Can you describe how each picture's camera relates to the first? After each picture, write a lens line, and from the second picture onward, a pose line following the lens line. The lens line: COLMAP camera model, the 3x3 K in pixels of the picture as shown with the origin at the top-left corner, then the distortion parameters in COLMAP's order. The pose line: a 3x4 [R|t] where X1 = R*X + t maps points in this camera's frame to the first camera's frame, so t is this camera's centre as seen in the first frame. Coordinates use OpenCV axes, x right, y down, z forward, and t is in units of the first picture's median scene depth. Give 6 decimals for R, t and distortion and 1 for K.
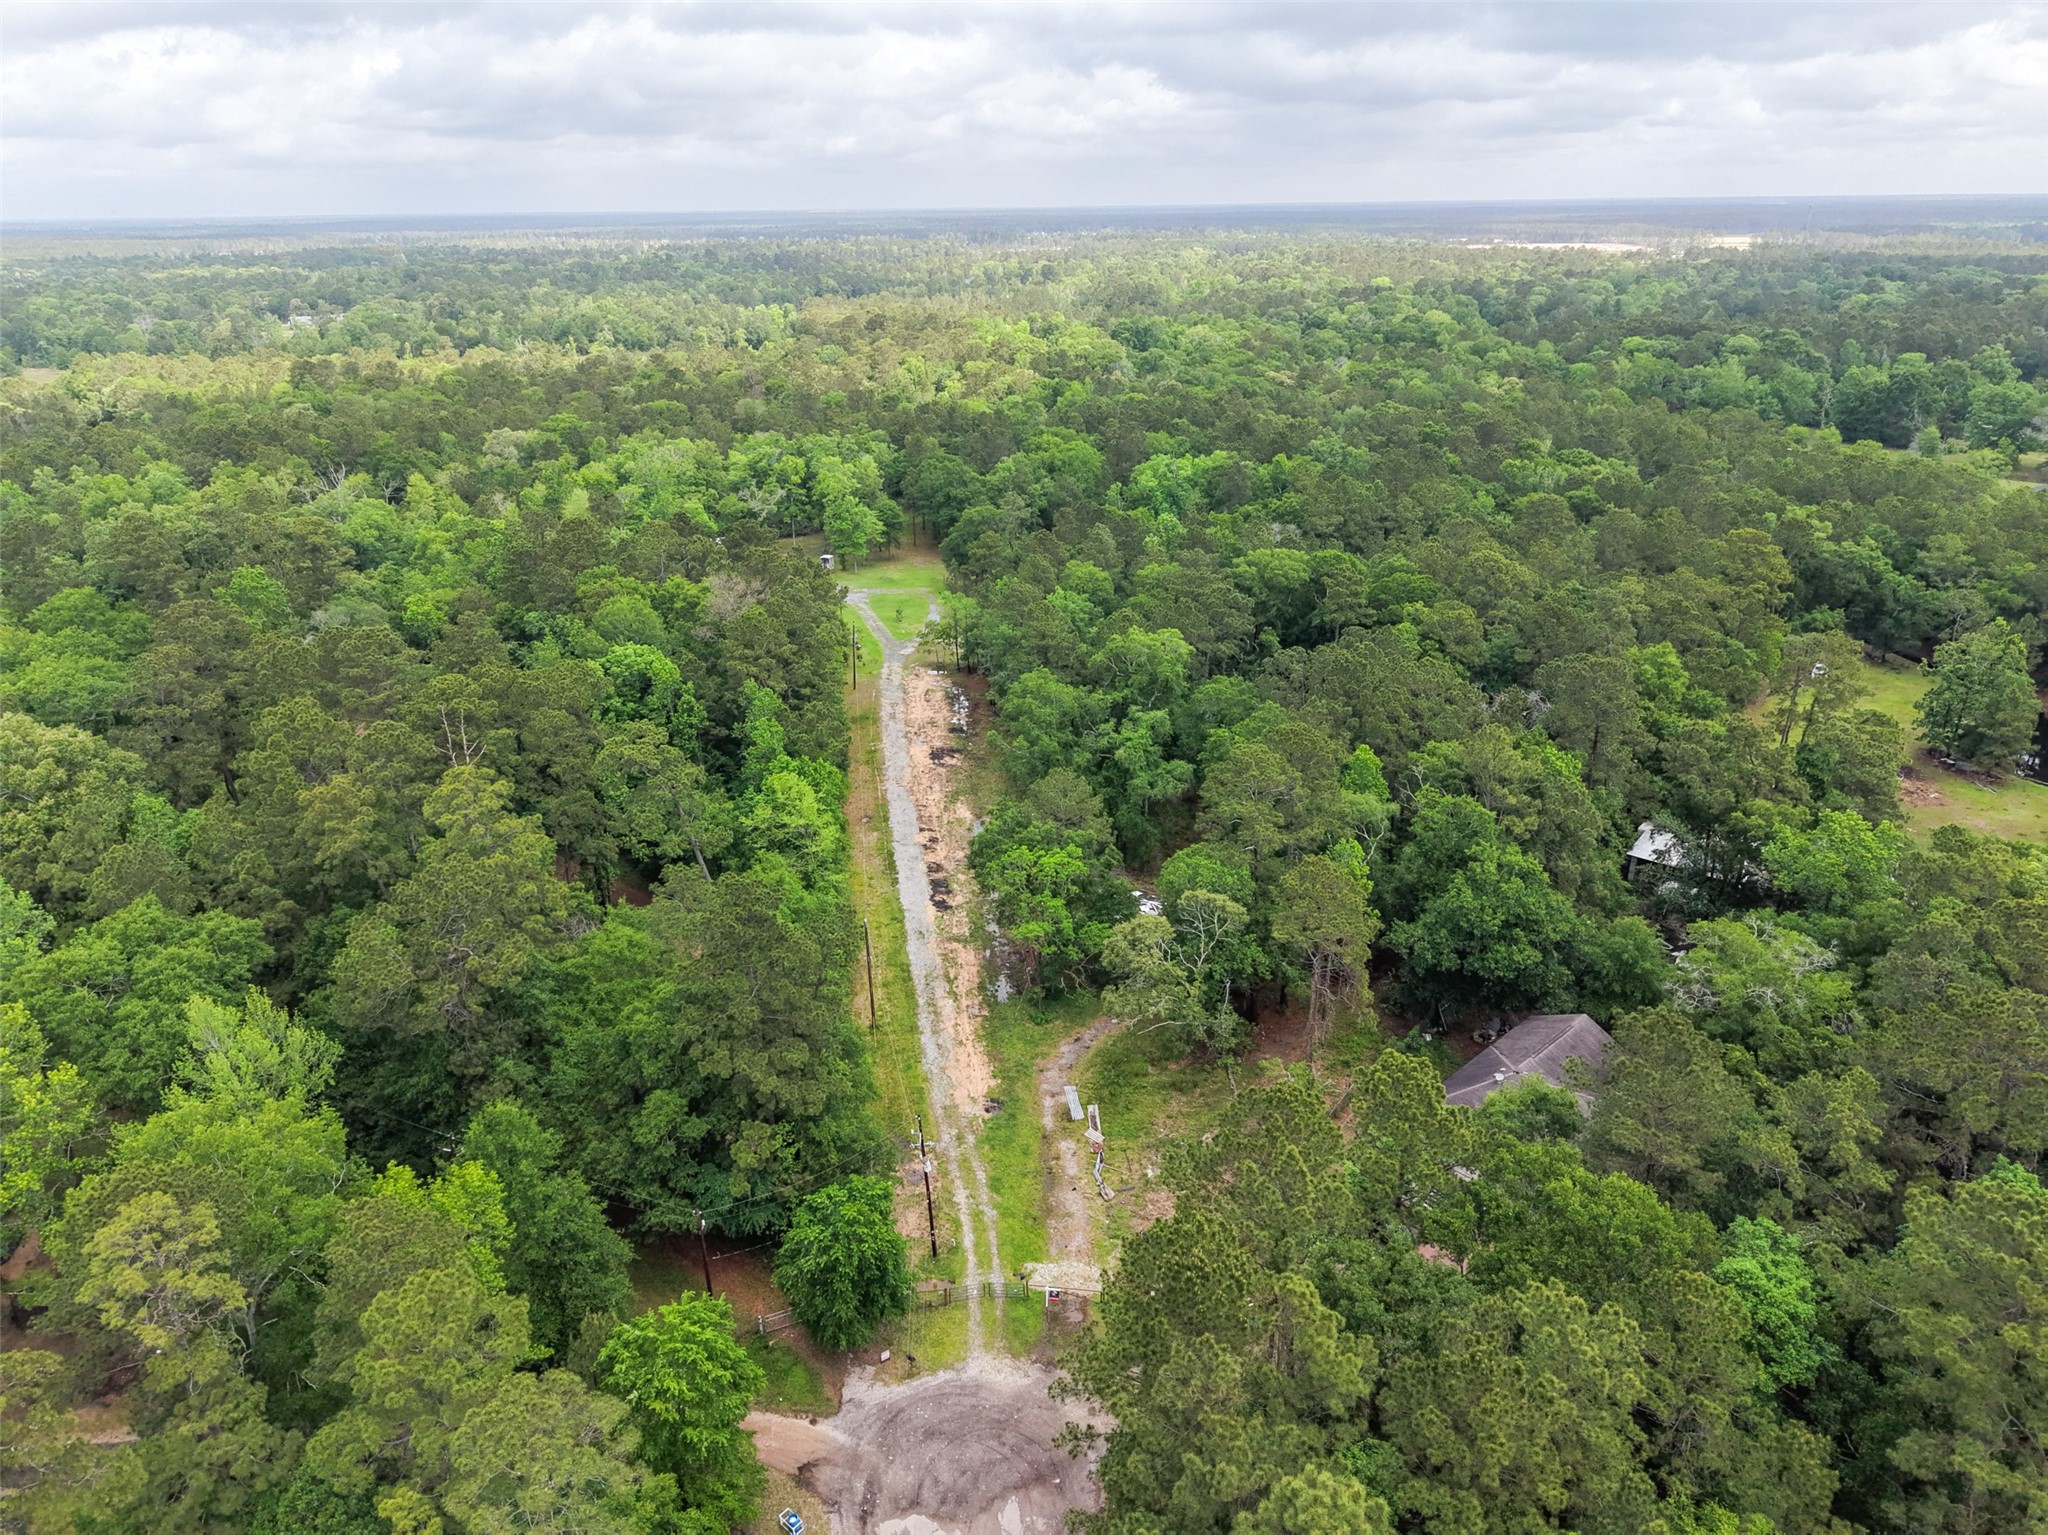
lens RADIAL K [[1379.5, 0, 1017.8], [0, 1379.5, 769.8], [0, 0, 1]] dist [0.018362, -0.017916]
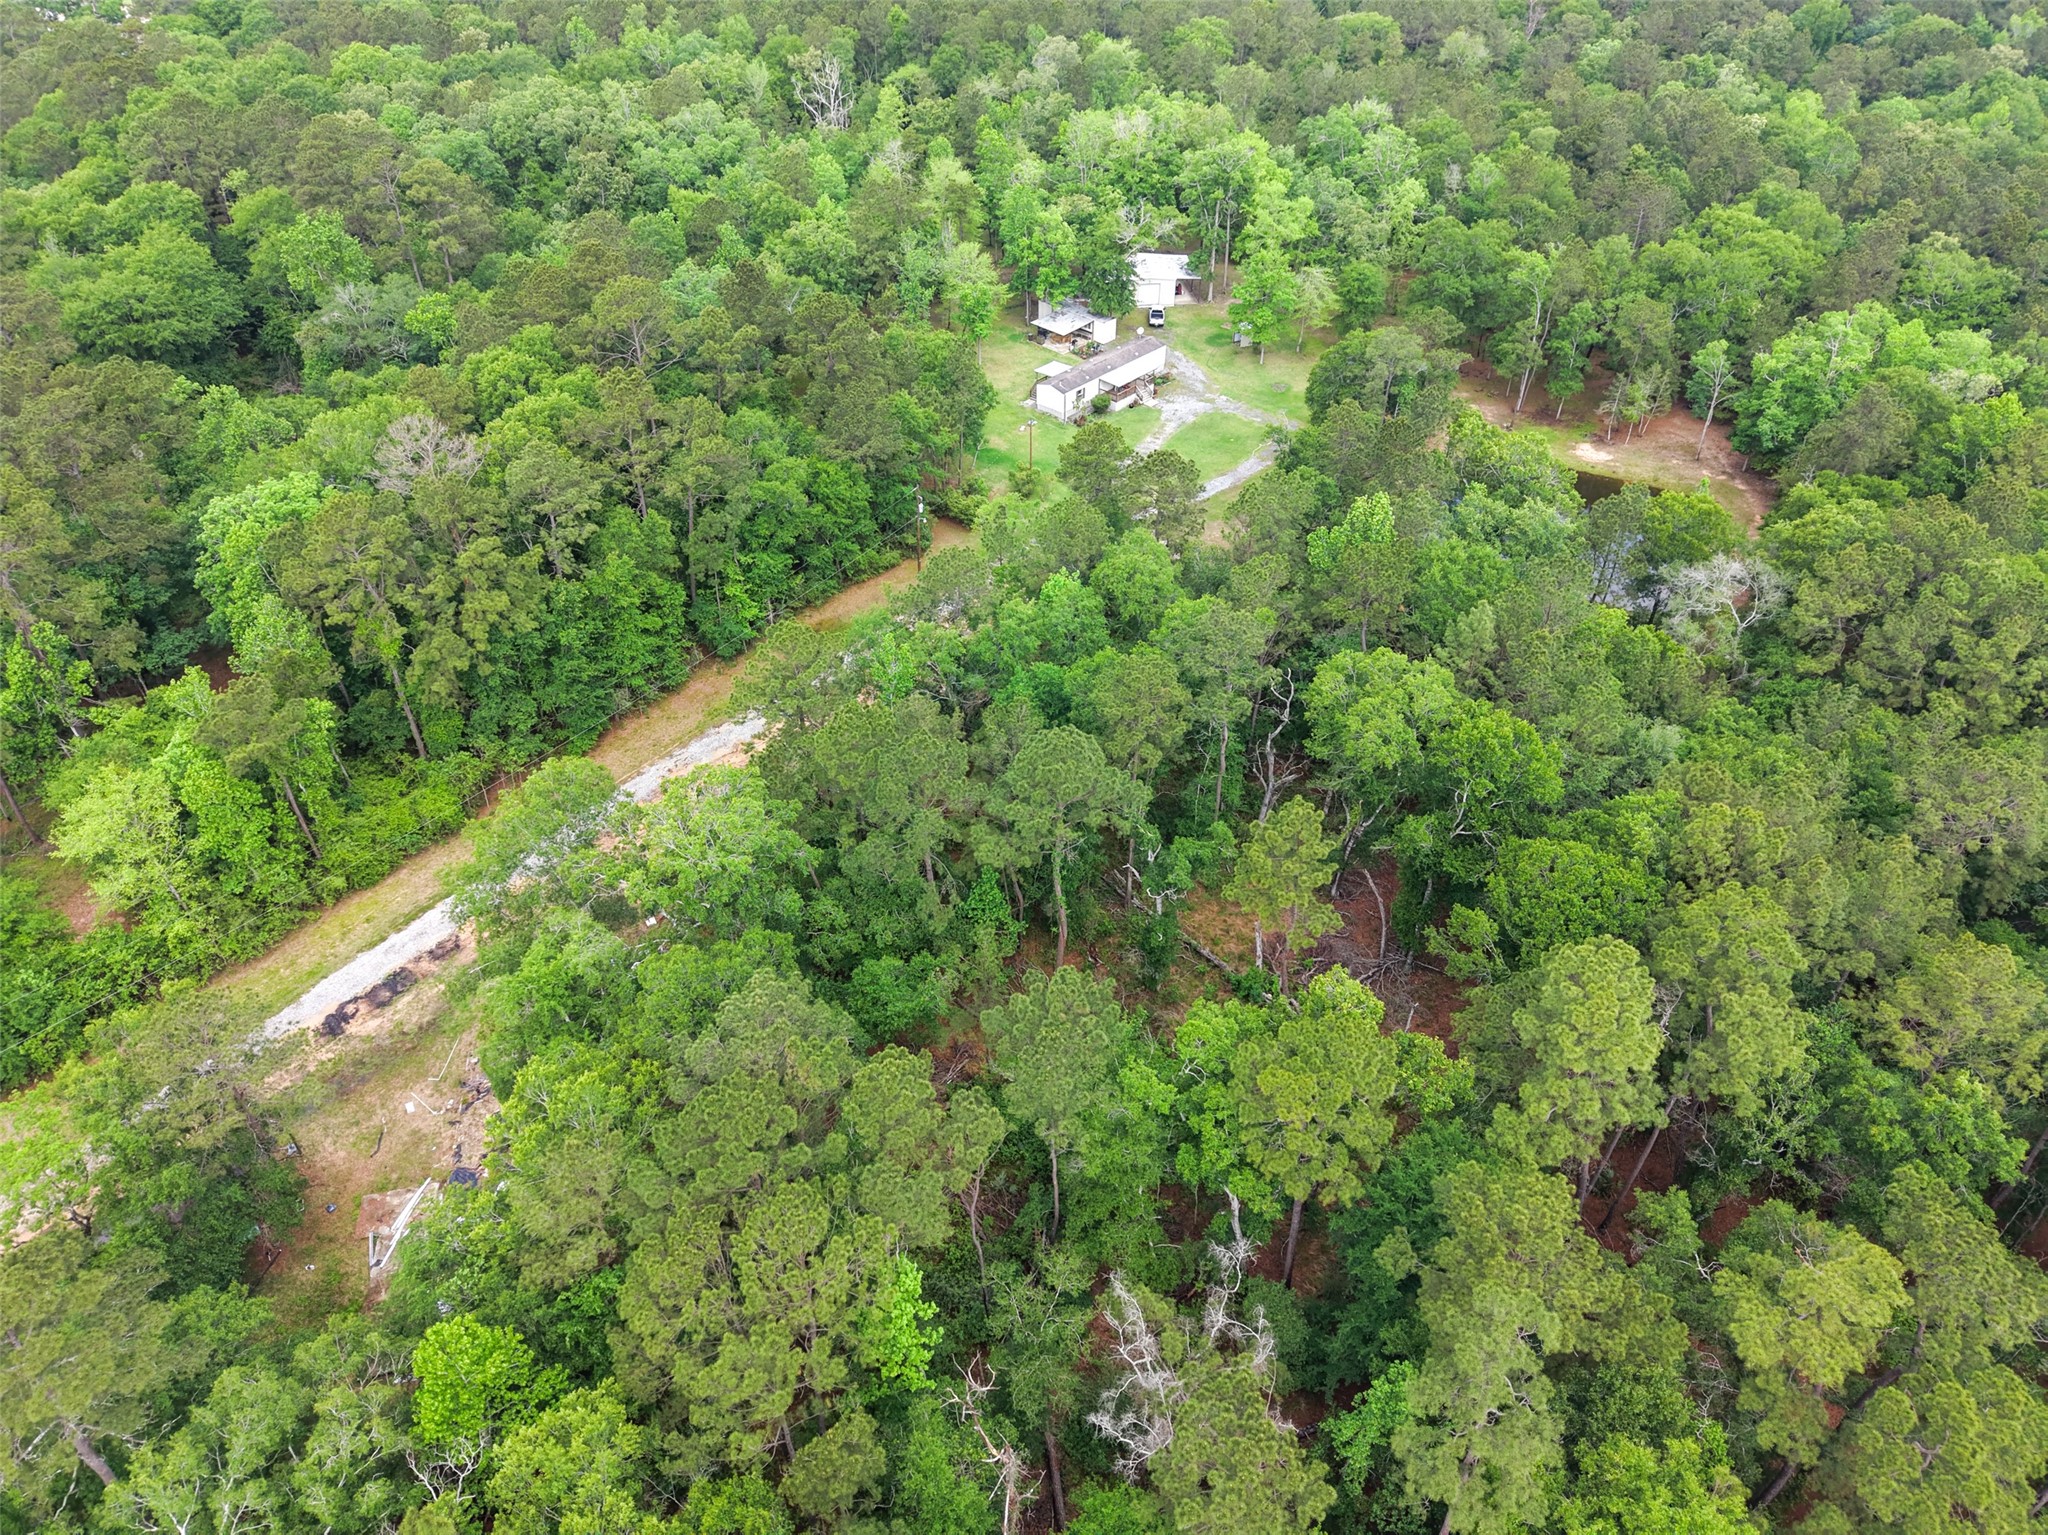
lens RADIAL K [[1379.5, 0, 1023.3], [0, 1379.5, 763.1], [0, 0, 1]] dist [0.018362, -0.017916]
pose [[0.702804, 0.462604, -0.540429, 0.440280], [-0.283697, 0.878923, 0.383418, -0.332601], [0.652367, -0.116150, 0.748951, 0.646485]]
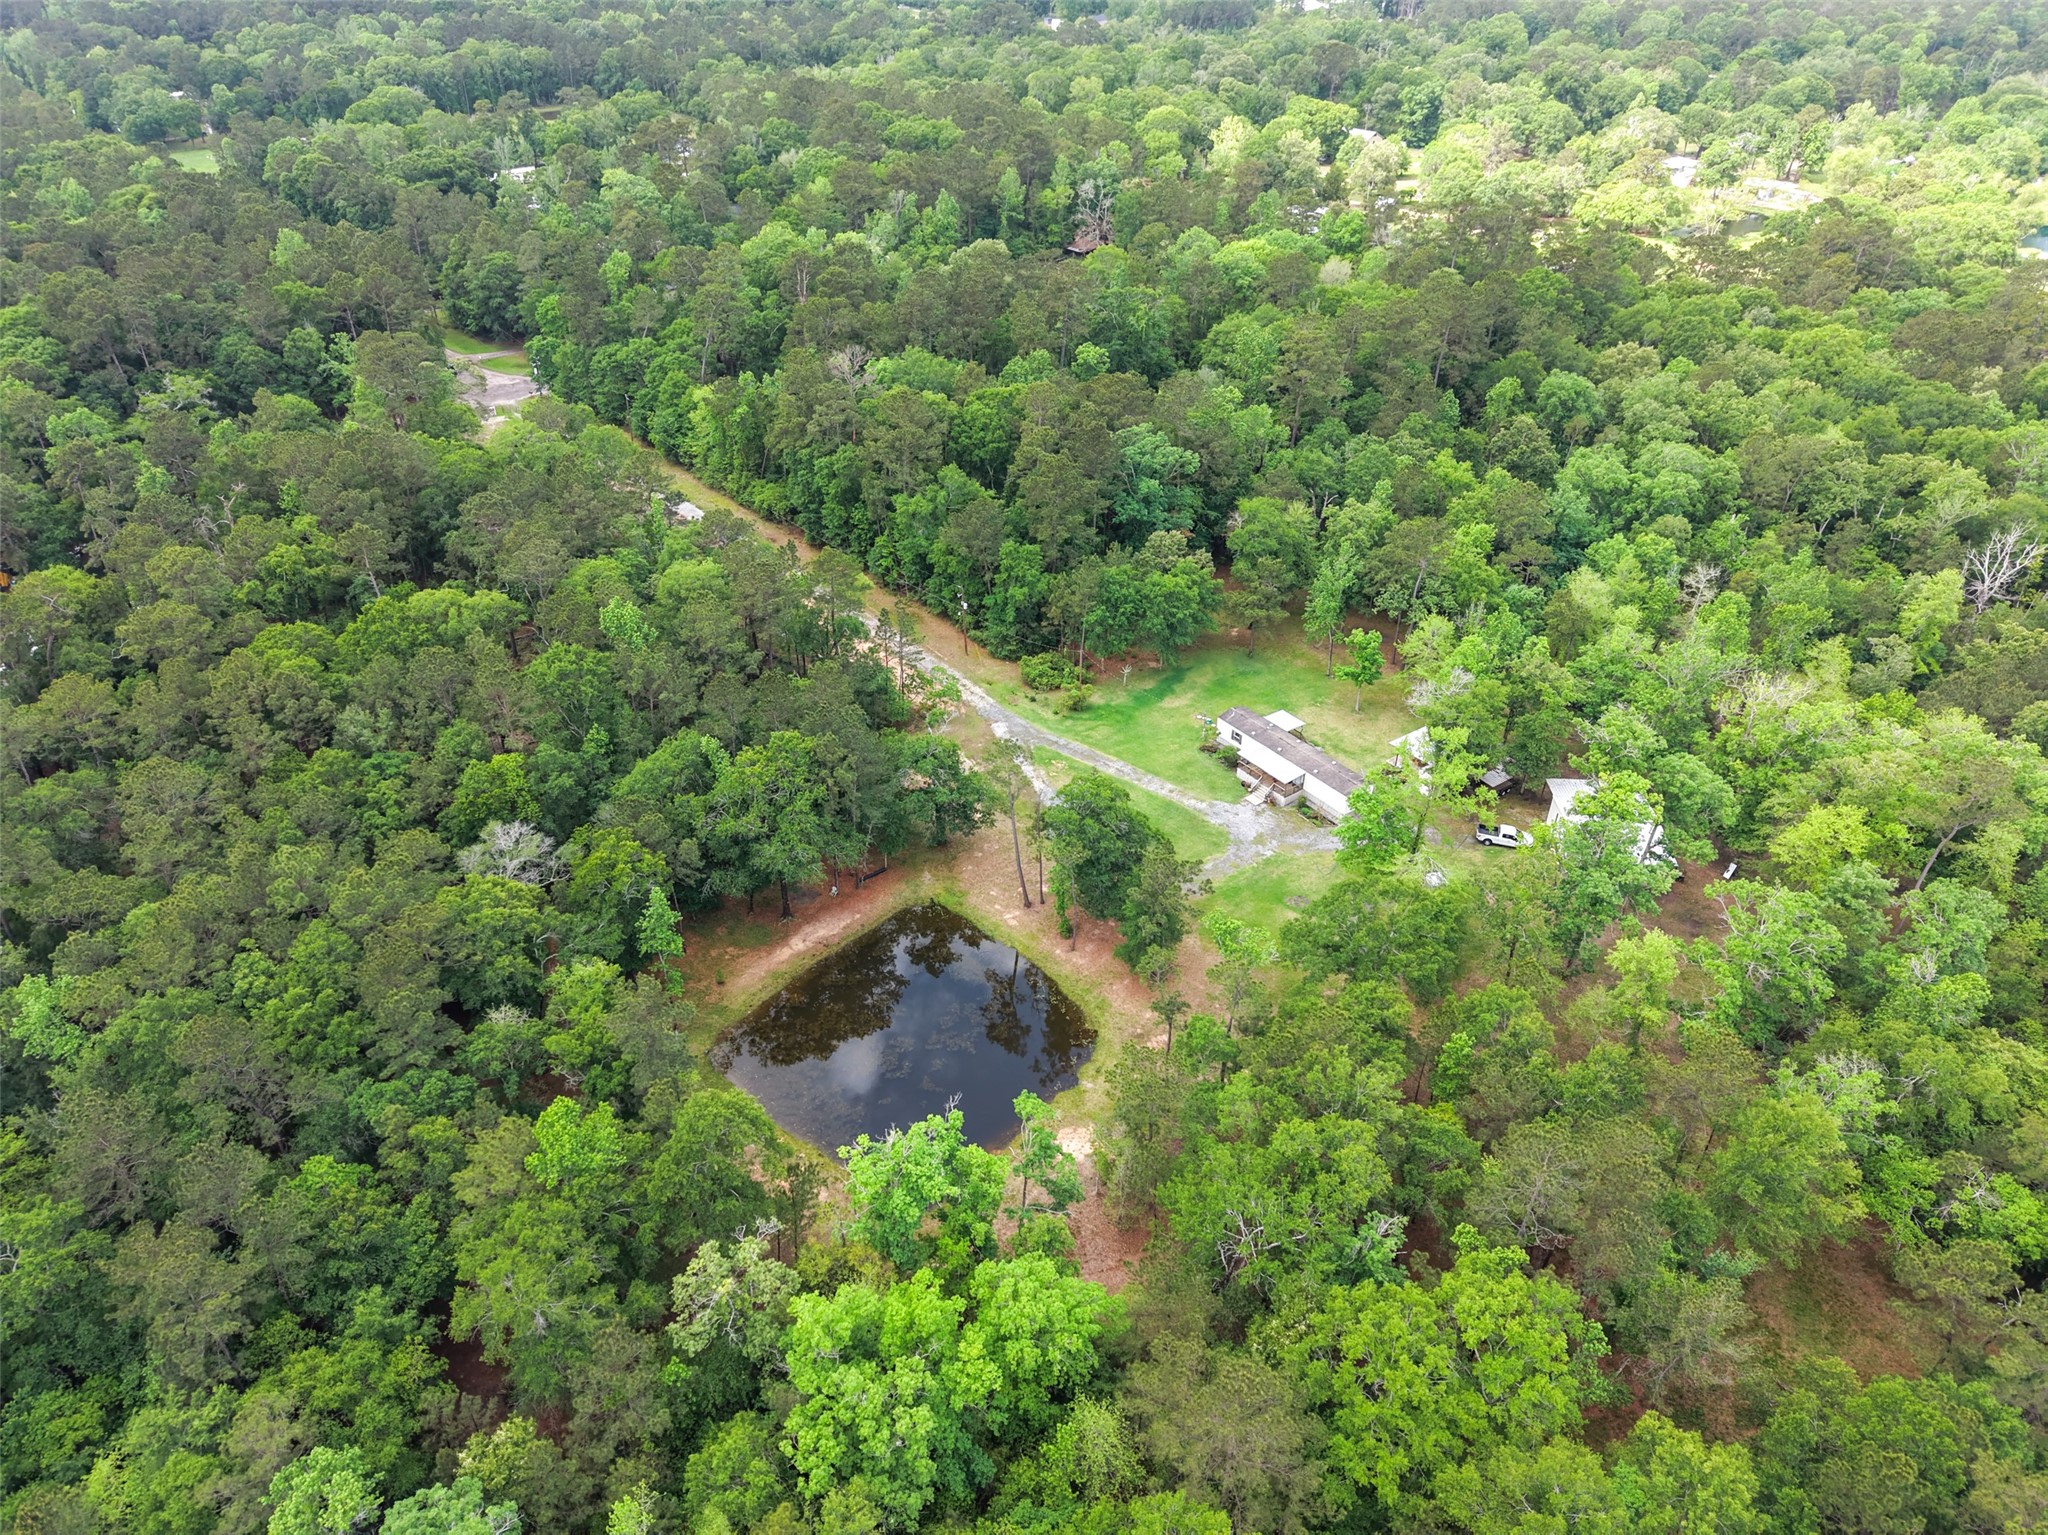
lens RADIAL K [[1379.5, 0, 1020.4], [0, 1379.5, 772.5], [0, 0, 1]] dist [0.018362, -0.017916]
pose [[-0.833042, 0.321920, -0.449898, 0.364816], [-0.205120, 0.575543, 0.791629, -0.950187], [0.513776, 0.751743, -0.413420, 1.872403]]
